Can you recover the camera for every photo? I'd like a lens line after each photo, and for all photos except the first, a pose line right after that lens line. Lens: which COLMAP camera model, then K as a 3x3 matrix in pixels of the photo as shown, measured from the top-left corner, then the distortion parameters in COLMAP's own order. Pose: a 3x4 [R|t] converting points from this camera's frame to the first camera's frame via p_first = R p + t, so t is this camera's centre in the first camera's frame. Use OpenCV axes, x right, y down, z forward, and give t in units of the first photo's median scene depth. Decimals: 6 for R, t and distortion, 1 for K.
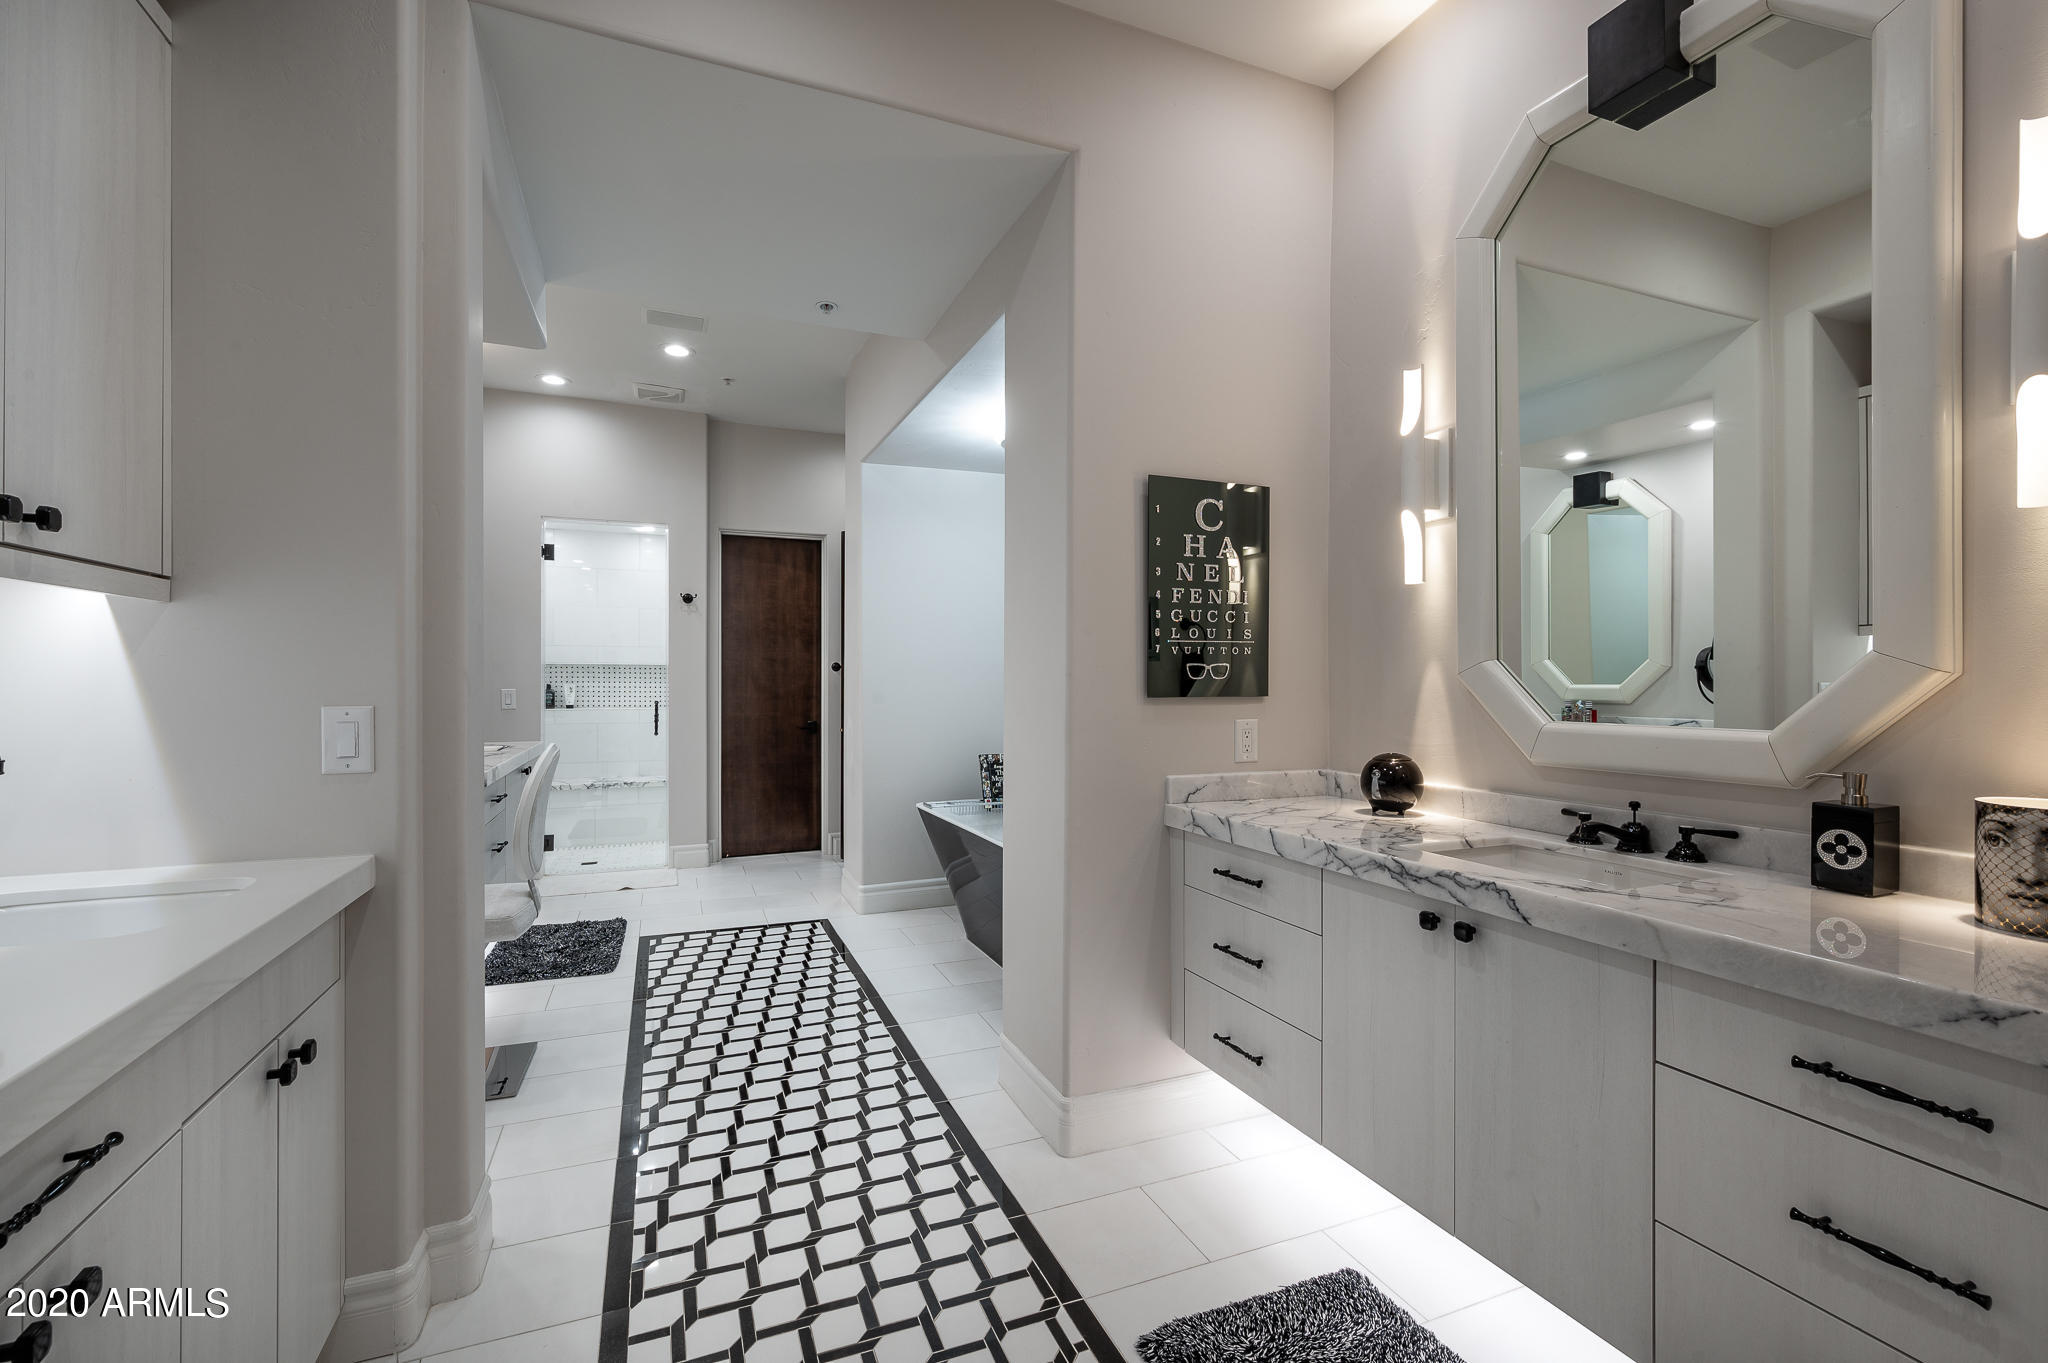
lens RADIAL K [[868.9, 0, 1016.1], [0, 868.9, 682.0], [0, 0, 1]] dist [0.001074, 0.000063]
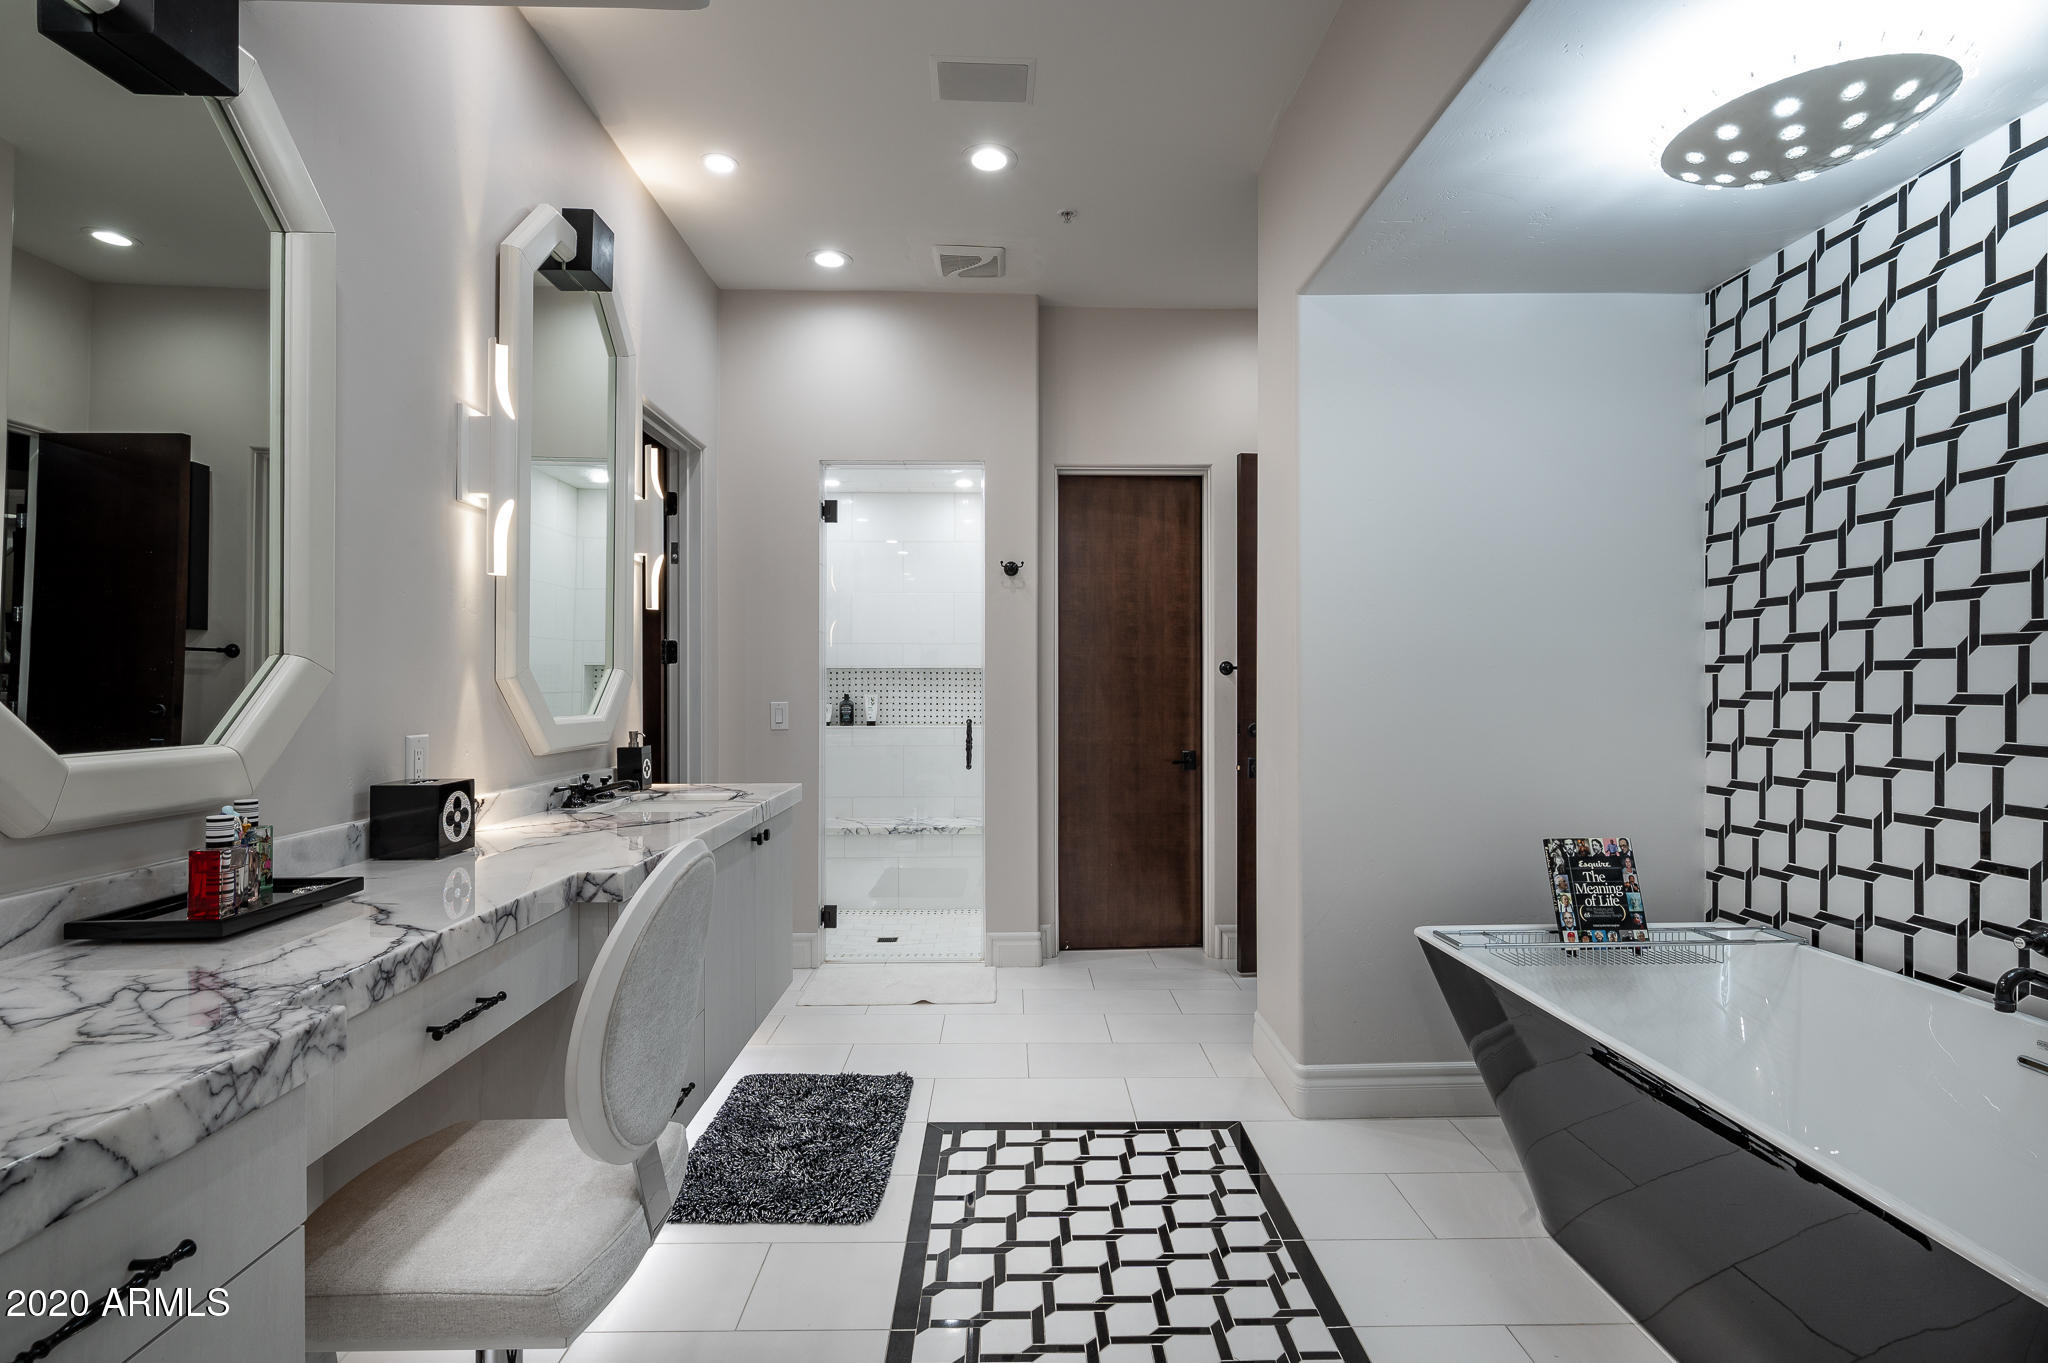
lens RADIAL K [[992.5, 0, 1024.0], [0, 992.5, 681.5], [0, 0, 1]] dist [-0.001367, 0.000378]
pose [[0.934943, -0.003413, -0.354783, -0.109979], [0.000964, 0.999974, -0.007080, -0.002961], [0.354798, 0.006278, 0.934922, 0.327511]]
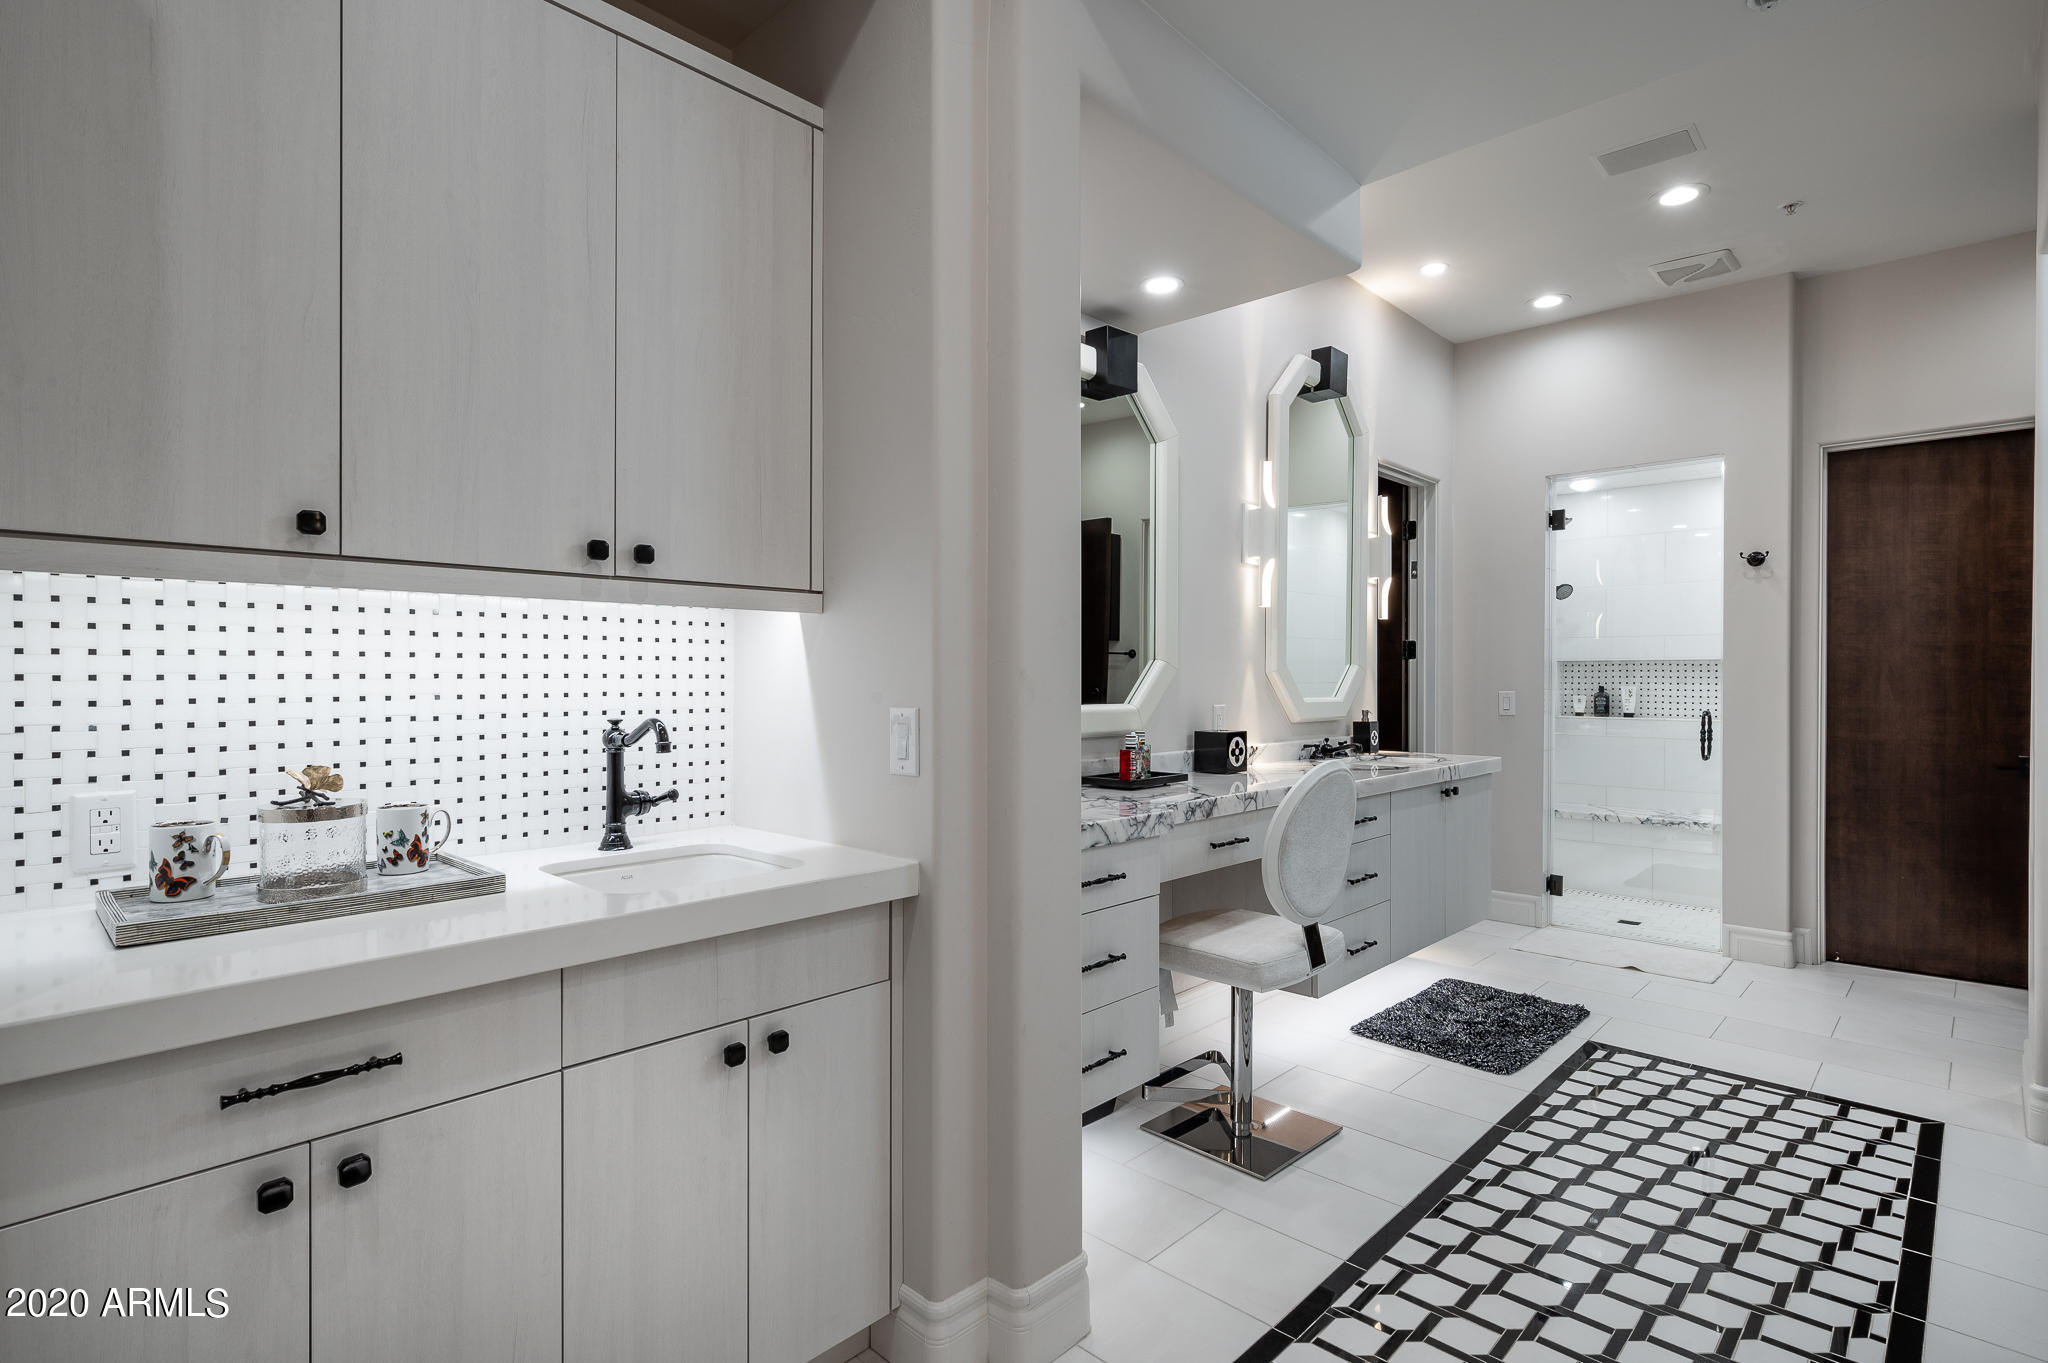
lens RADIAL K [[992.5, 0, 1024.0], [0, 992.5, 681.5], [0, 0, 1]] dist [-0.001367, 0.000378]
pose [[0.415040, 0.003438, -0.909797, 0.097196], [-0.004256, 0.999989, 0.001837, -0.001109], [0.909793, 0.003109, 0.415050, 0.201375]]
